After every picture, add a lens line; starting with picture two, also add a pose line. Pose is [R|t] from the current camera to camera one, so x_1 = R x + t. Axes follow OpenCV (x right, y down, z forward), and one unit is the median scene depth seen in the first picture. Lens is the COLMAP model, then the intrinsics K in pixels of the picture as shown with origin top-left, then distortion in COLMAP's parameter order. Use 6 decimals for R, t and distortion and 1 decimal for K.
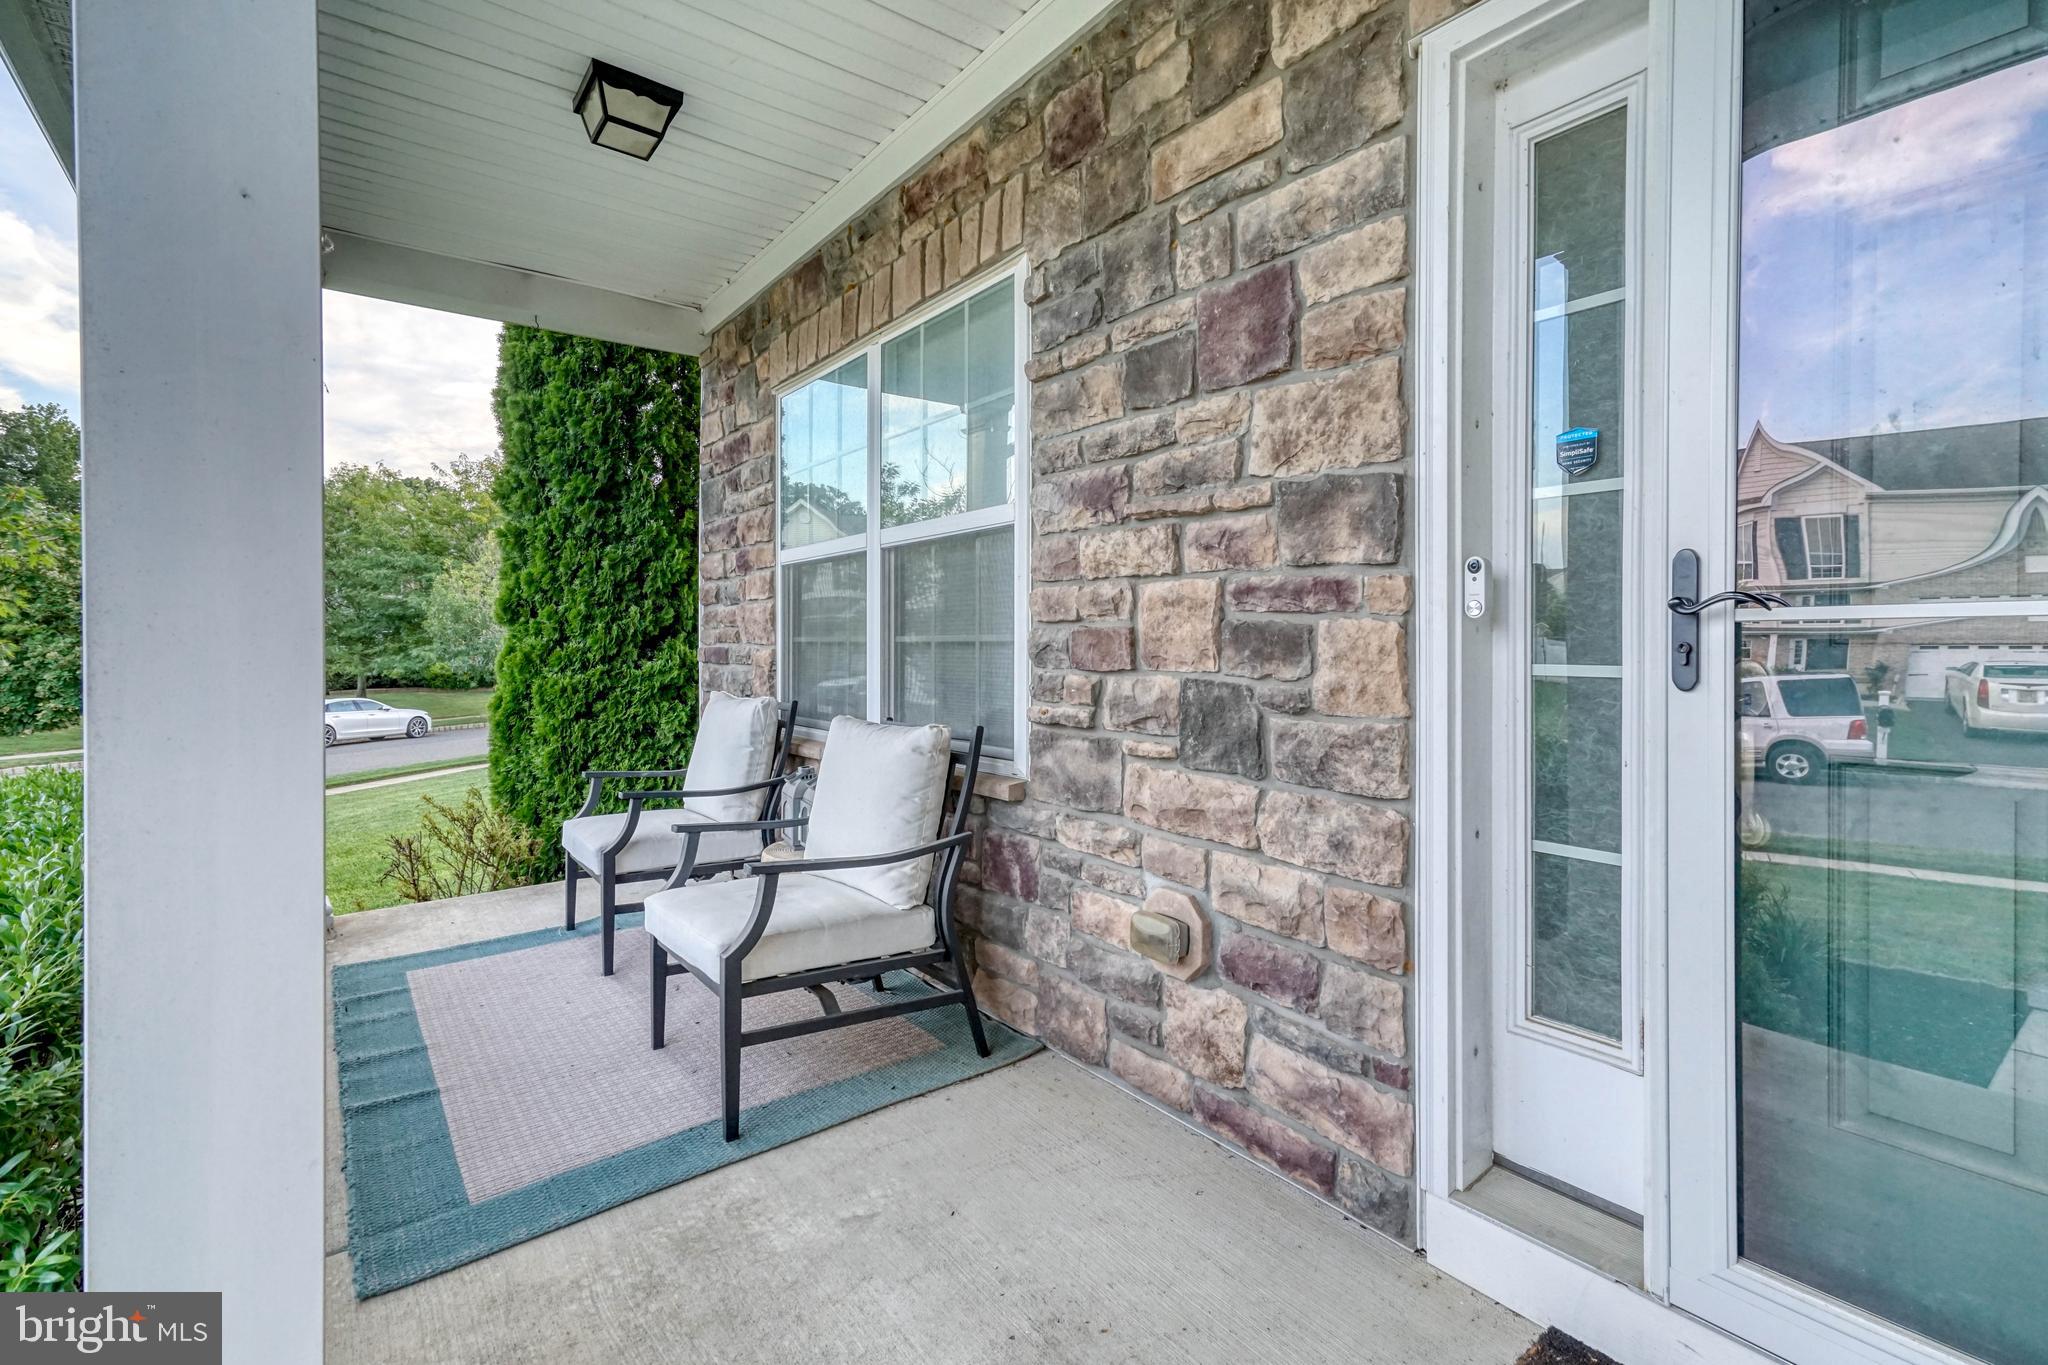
lens RADIAL K [[945.4, 0, 1008.7], [0, 945.4, 670.3], [0, 0, 1]] dist [0.005260, 0.000536]
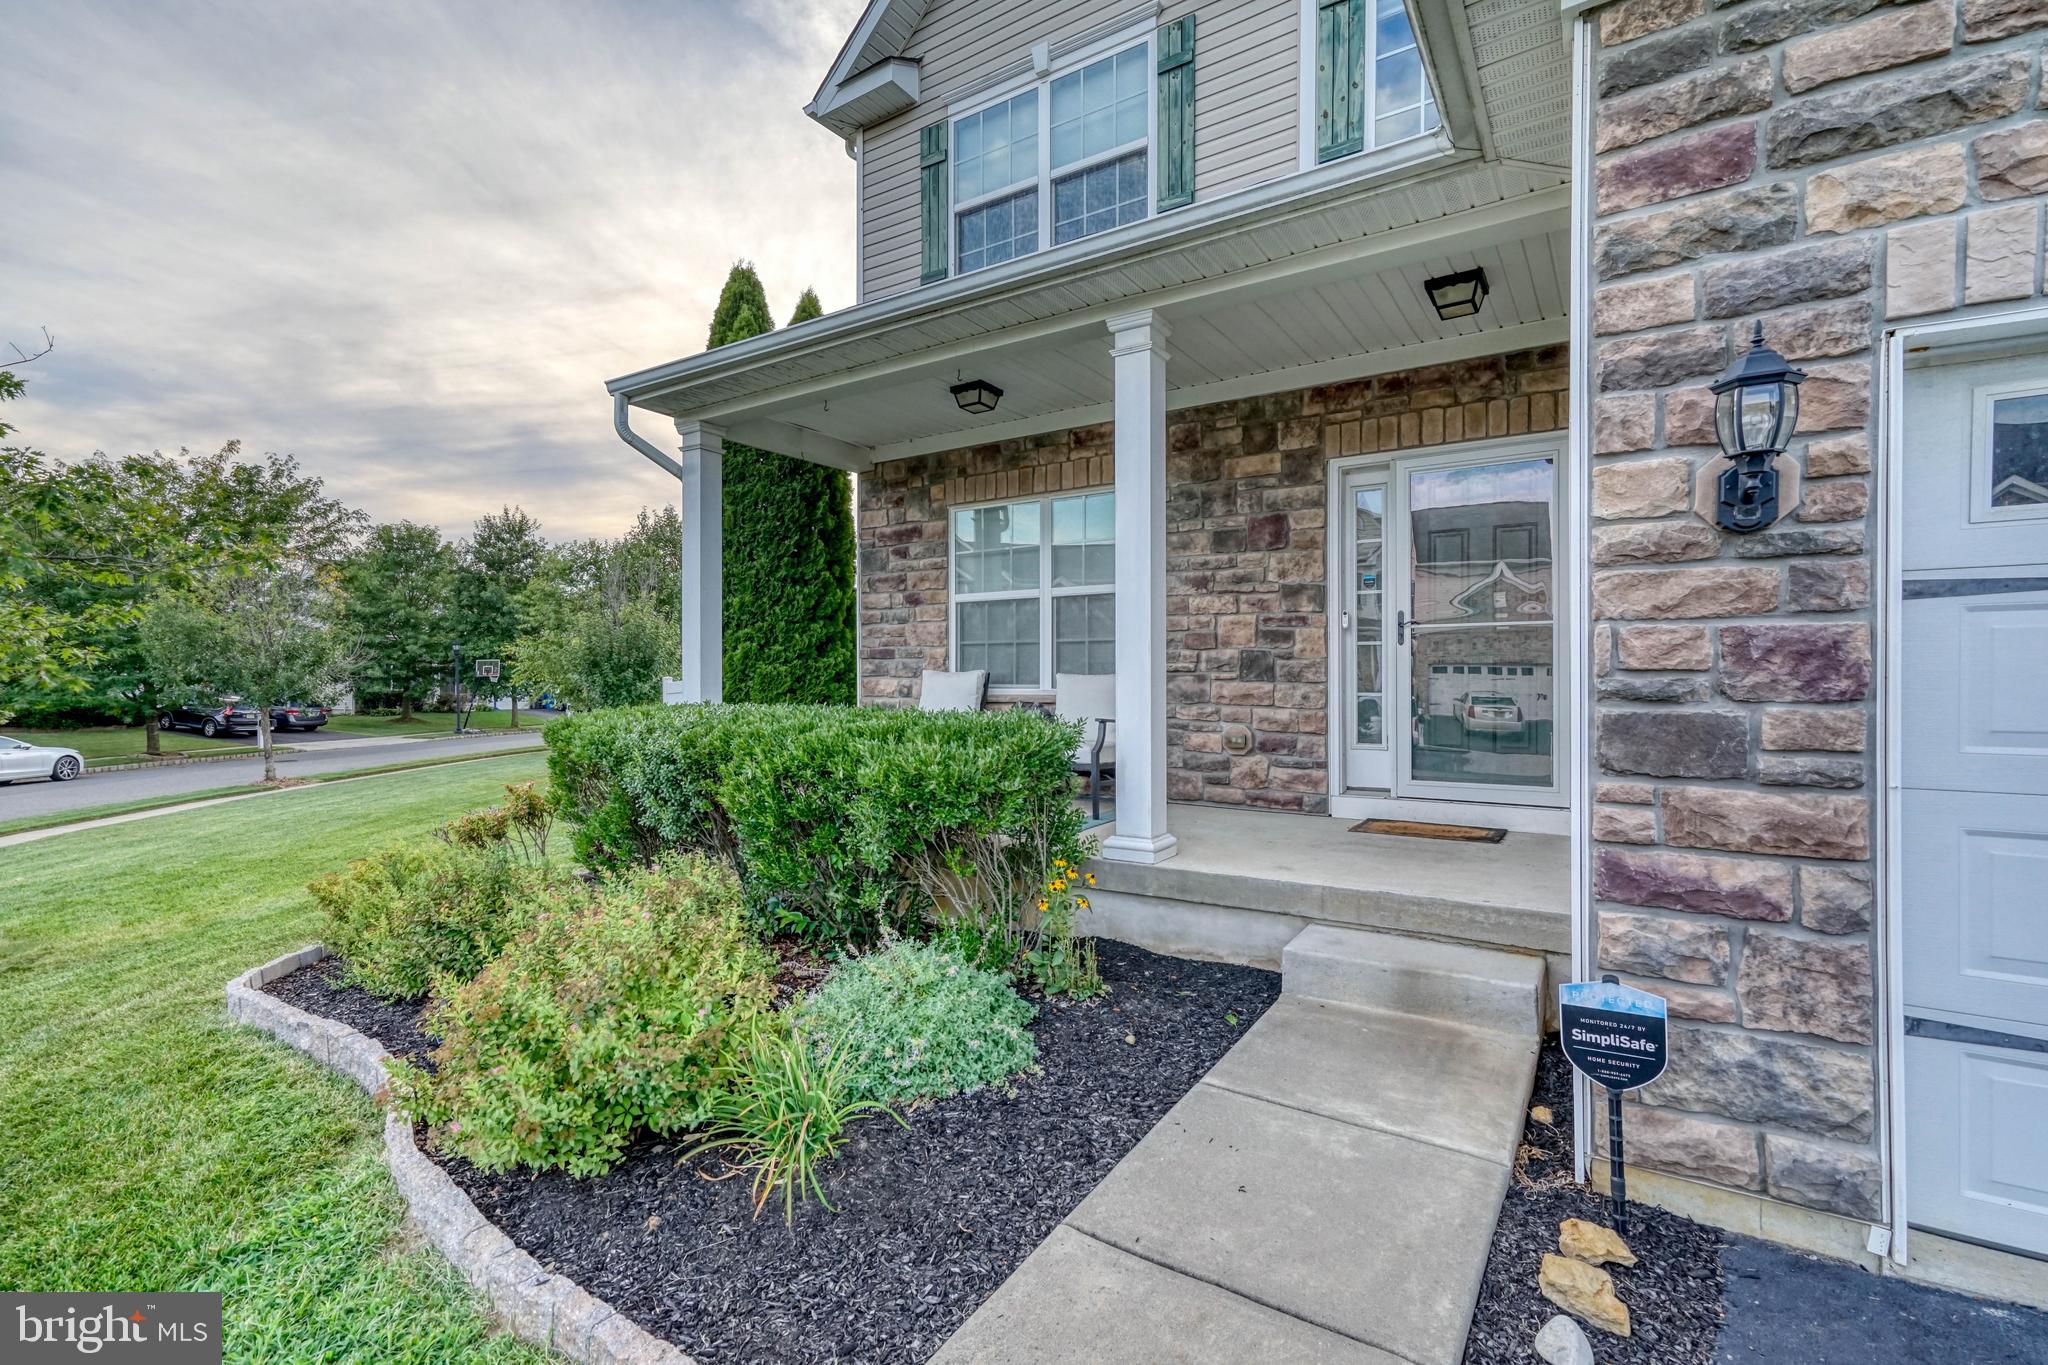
lens RADIAL K [[945.4, 0, 1017.5], [0, 945.4, 710.3], [0, 0, 1]] dist [0.005260, 0.000536]
pose [[0.940613, -0.004654, 0.339448, -1.441777], [0.005662, 0.999982, -0.001980, 0.195844], [-0.339433, 0.003784, 0.940623, -1.474881]]
